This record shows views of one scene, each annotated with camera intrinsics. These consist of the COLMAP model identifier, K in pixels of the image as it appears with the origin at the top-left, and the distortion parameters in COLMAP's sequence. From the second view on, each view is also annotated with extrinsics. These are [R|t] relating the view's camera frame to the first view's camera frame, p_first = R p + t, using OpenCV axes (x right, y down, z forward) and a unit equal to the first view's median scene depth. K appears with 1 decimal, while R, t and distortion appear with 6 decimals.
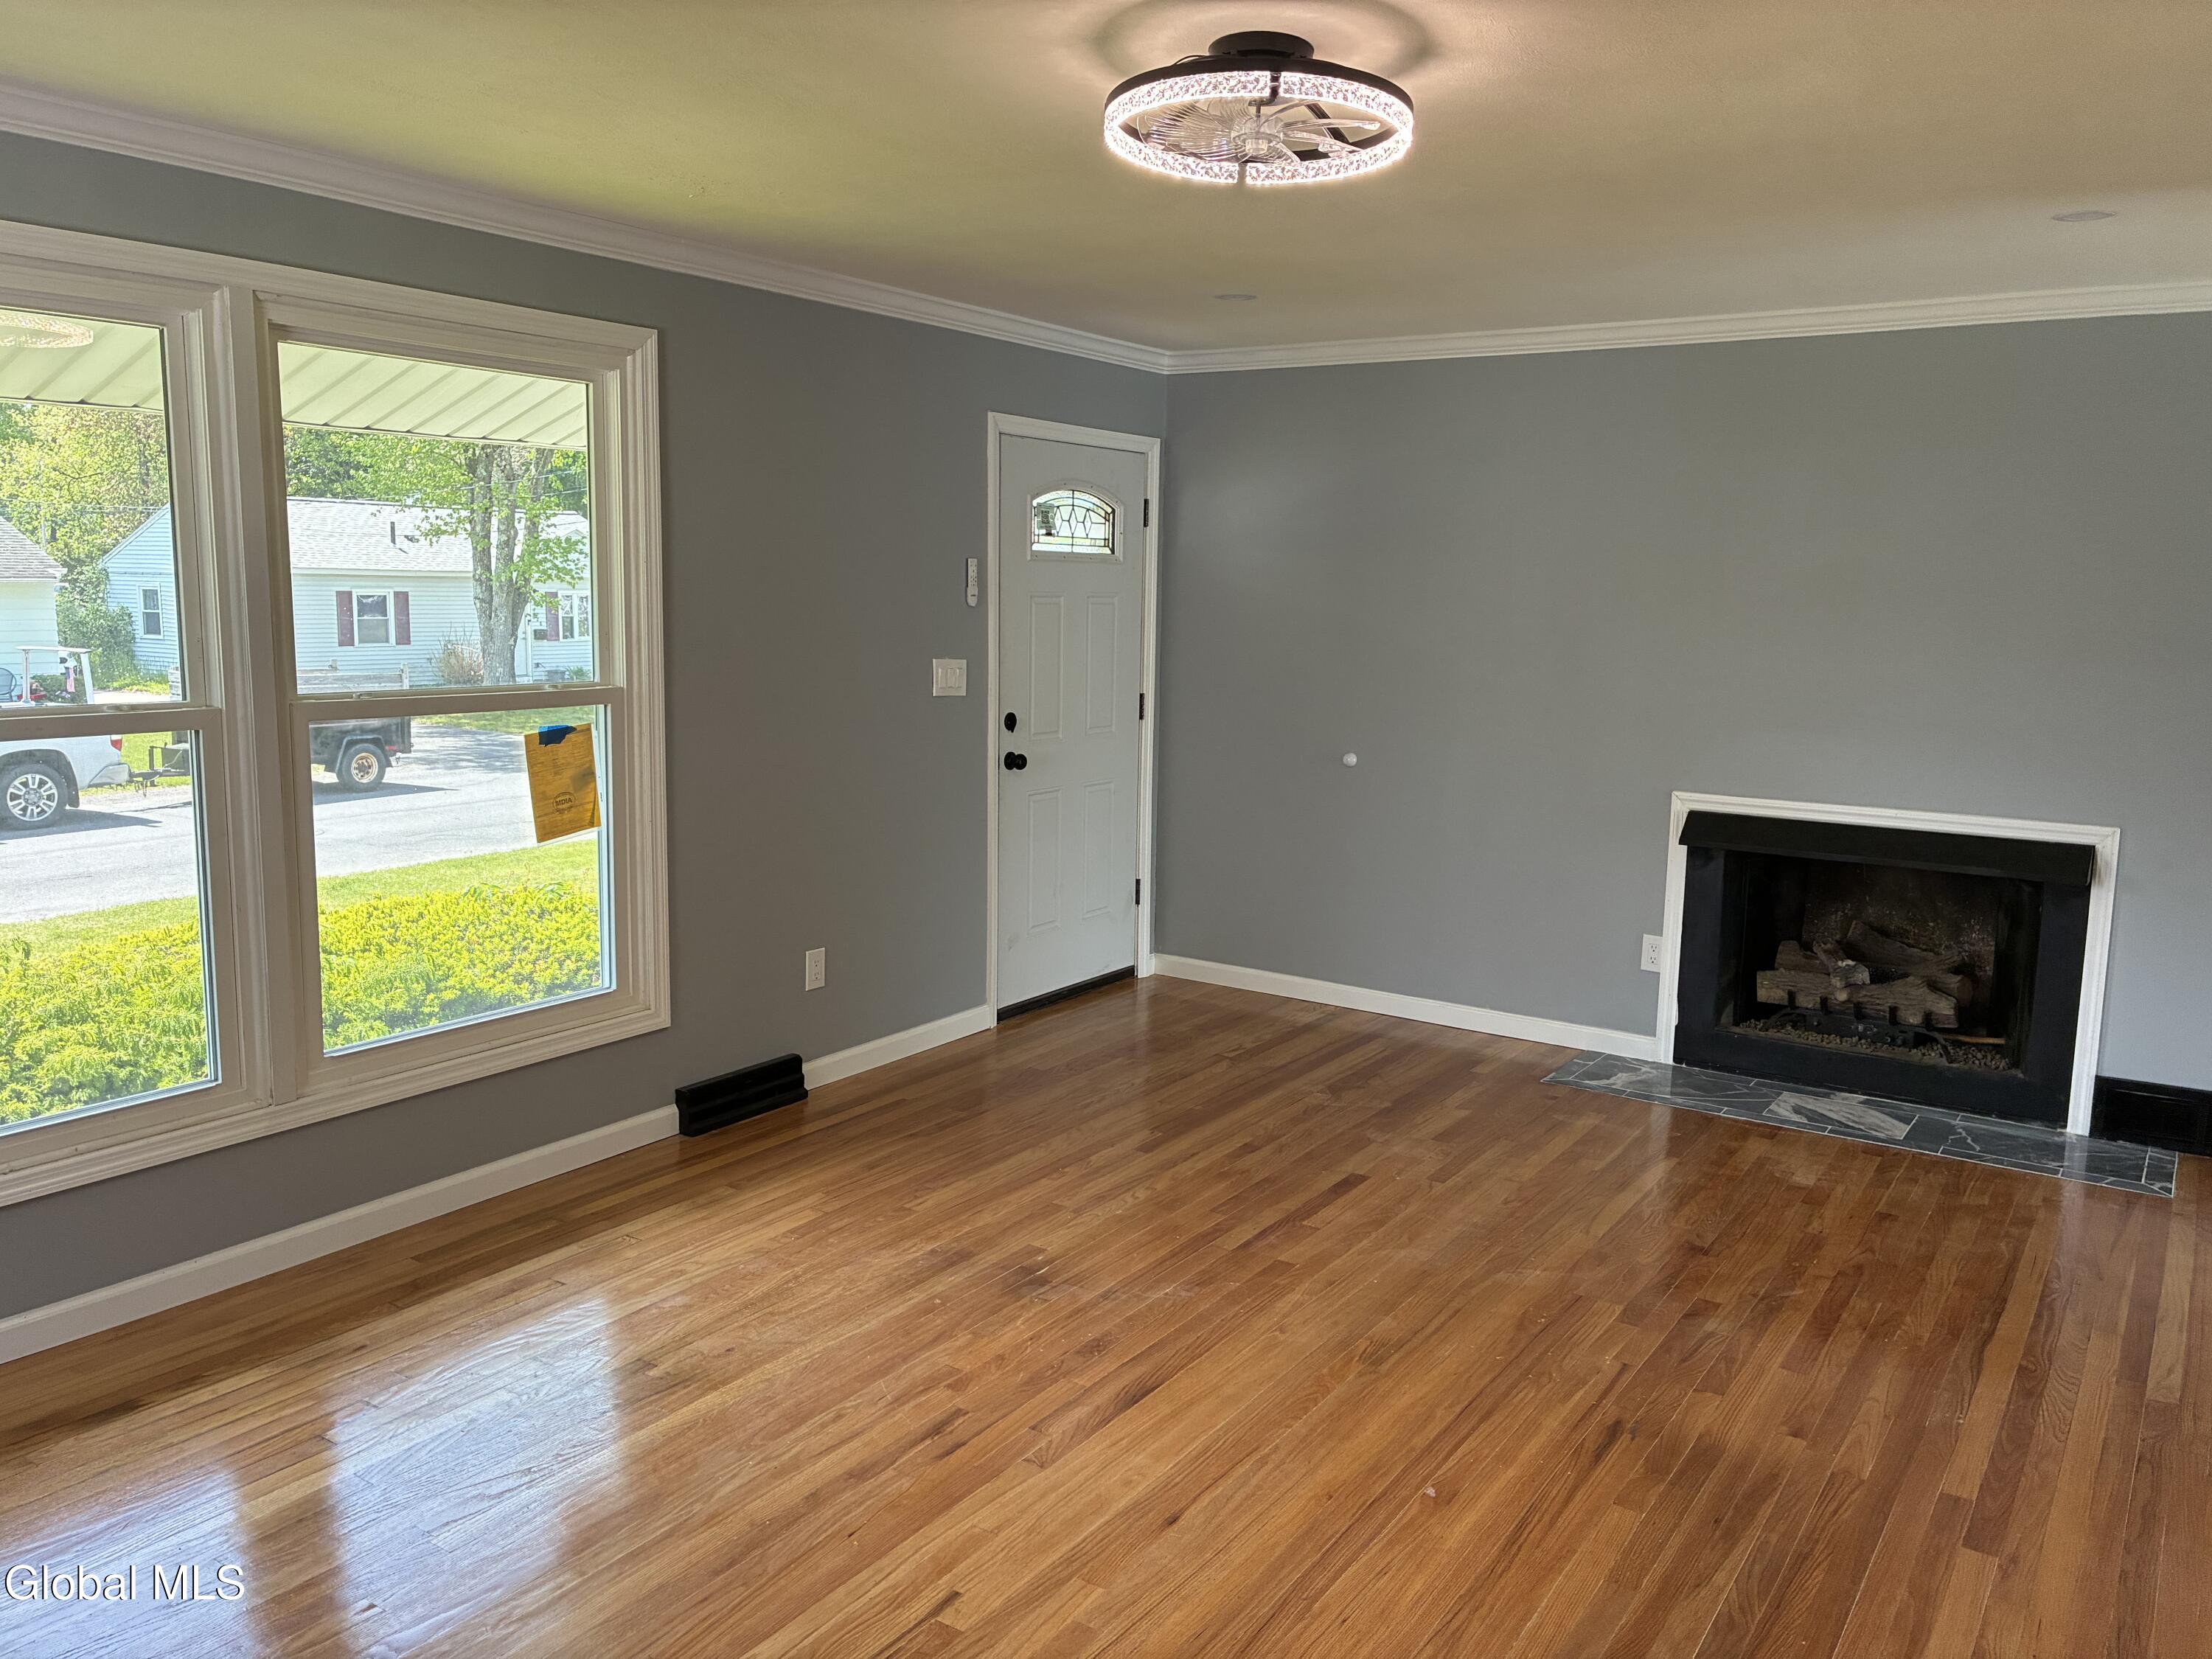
lens RADIAL K [[1677.6, 0, 1107.7], [0, 1677.6, 835.2], [0, 0, 1]] dist [0.053464, -0.069392]
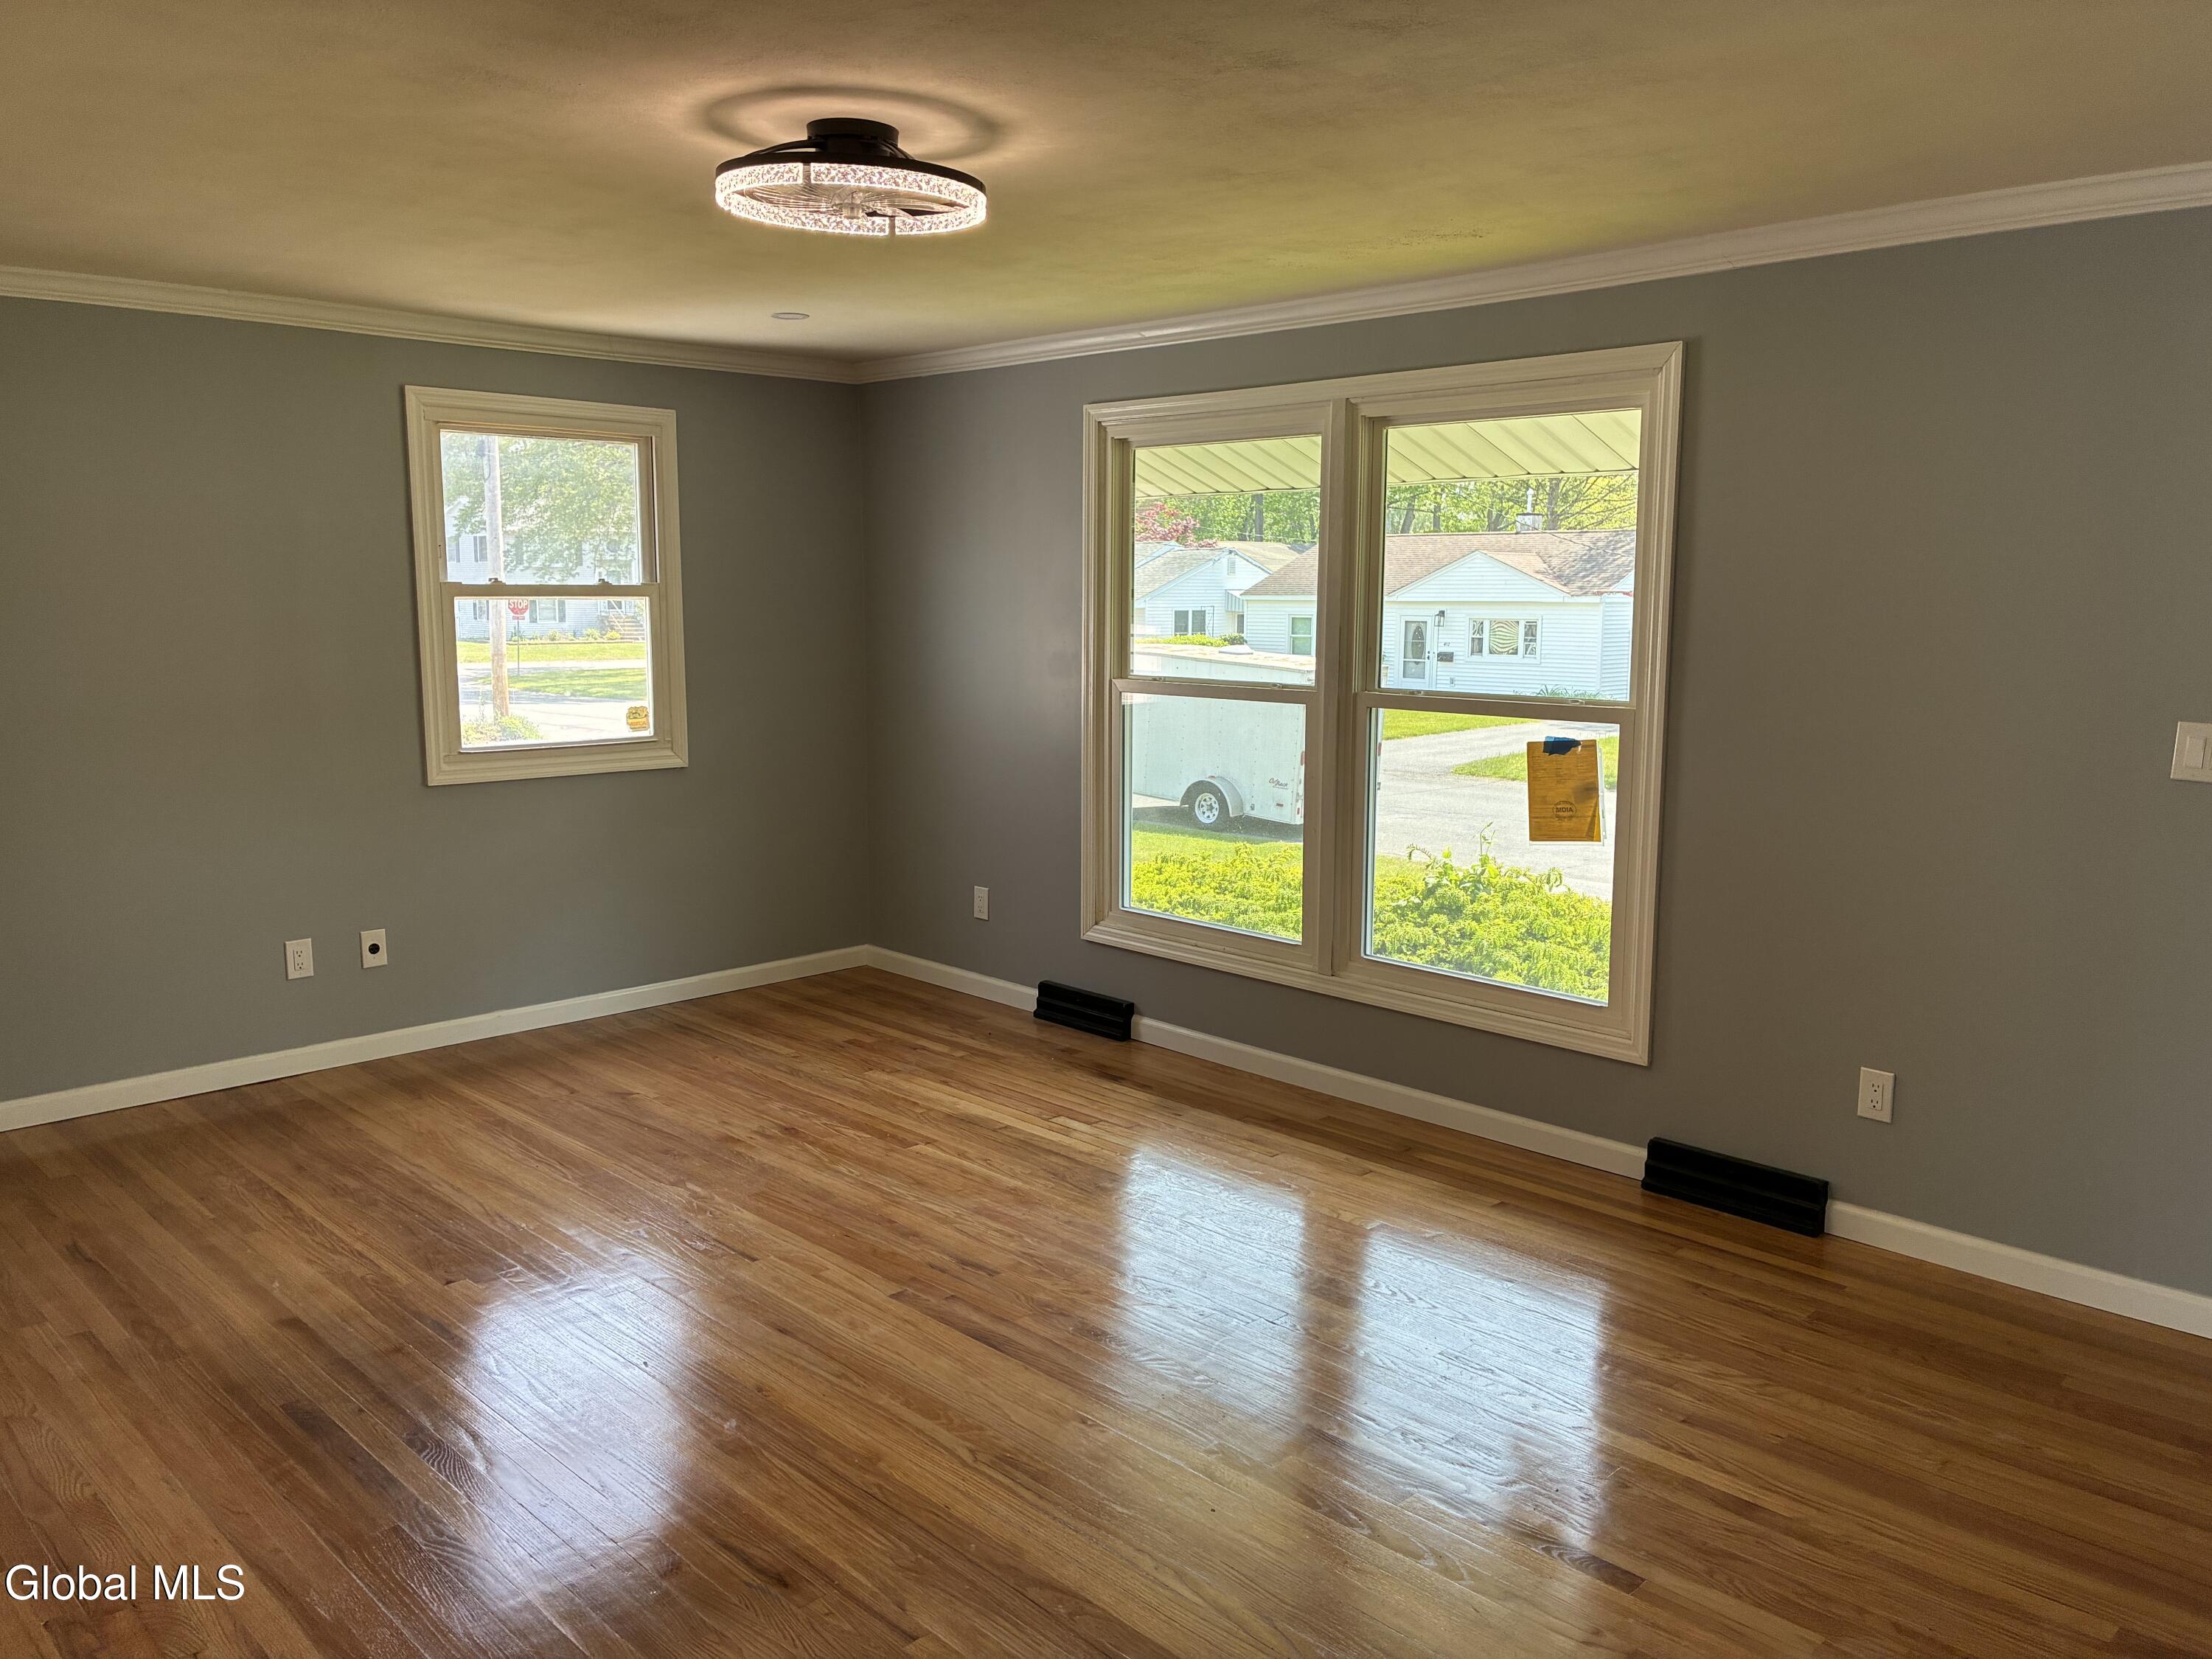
lens RADIAL K [[1677.6, 0, 1101.8], [0, 1677.6, 820.6], [0, 0, 1]] dist [0.053464, -0.069392]
pose [[-0.205813, 0.123557, -0.970760, 0.781690], [-0.148933, 0.976487, 0.155862, -0.137247], [0.967192, 0.176657, -0.182572, 0.926148]]
